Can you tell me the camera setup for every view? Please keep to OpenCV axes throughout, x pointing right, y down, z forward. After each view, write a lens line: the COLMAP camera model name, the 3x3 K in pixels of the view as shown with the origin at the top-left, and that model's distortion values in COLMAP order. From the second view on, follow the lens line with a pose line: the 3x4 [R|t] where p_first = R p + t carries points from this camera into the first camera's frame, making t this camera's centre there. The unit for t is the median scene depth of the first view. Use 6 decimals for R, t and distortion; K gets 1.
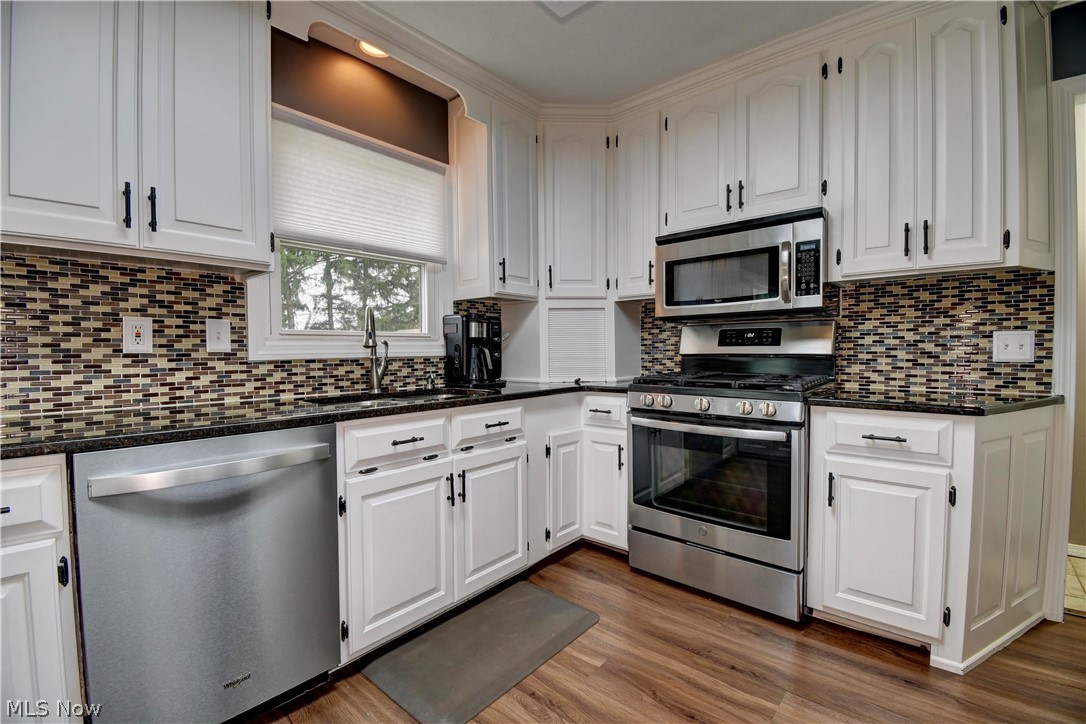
lens RADIAL K [[473.3, 0, 536.3], [0, 473.3, 366.1], [0, 0, 1]] dist [-0.017998, -0.005098]
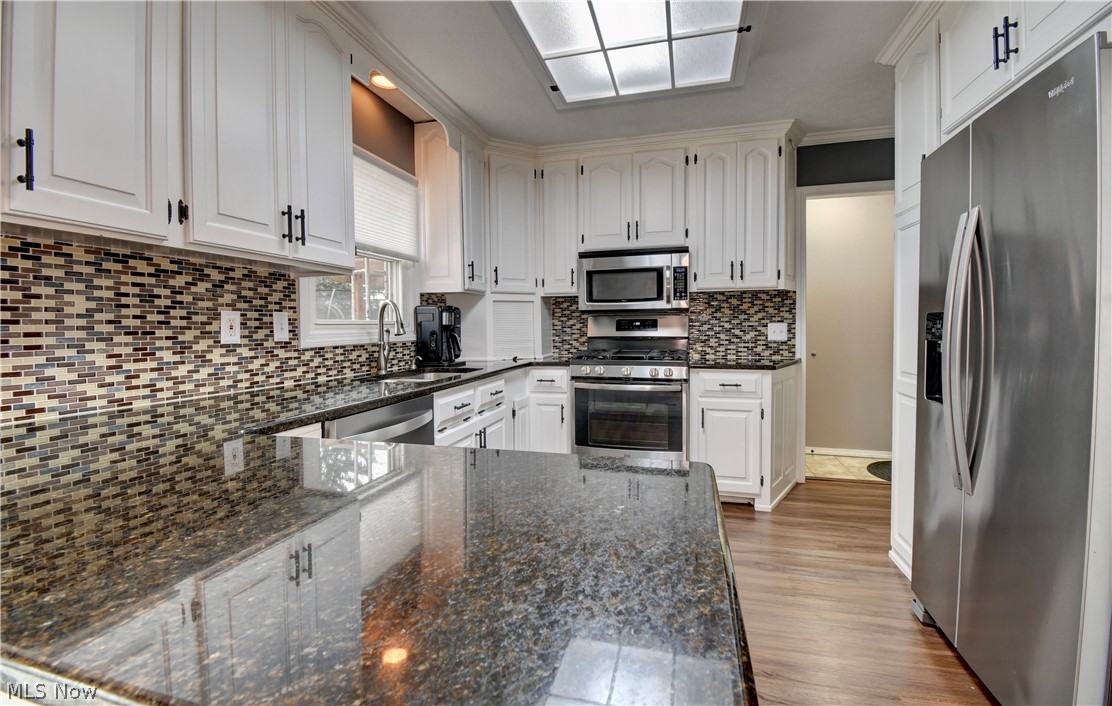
lens RADIAL K [[500.6, 0, 546.2], [0, 500.6, 334.6], [0, 0, 1]] dist [-0.005358, -0.000004]
pose [[0.900296, -0.007939, 0.435207, -0.582391], [0.015834, 0.999769, -0.014518, -0.016886], [-0.434991, 0.019962, 0.900213, -0.334315]]
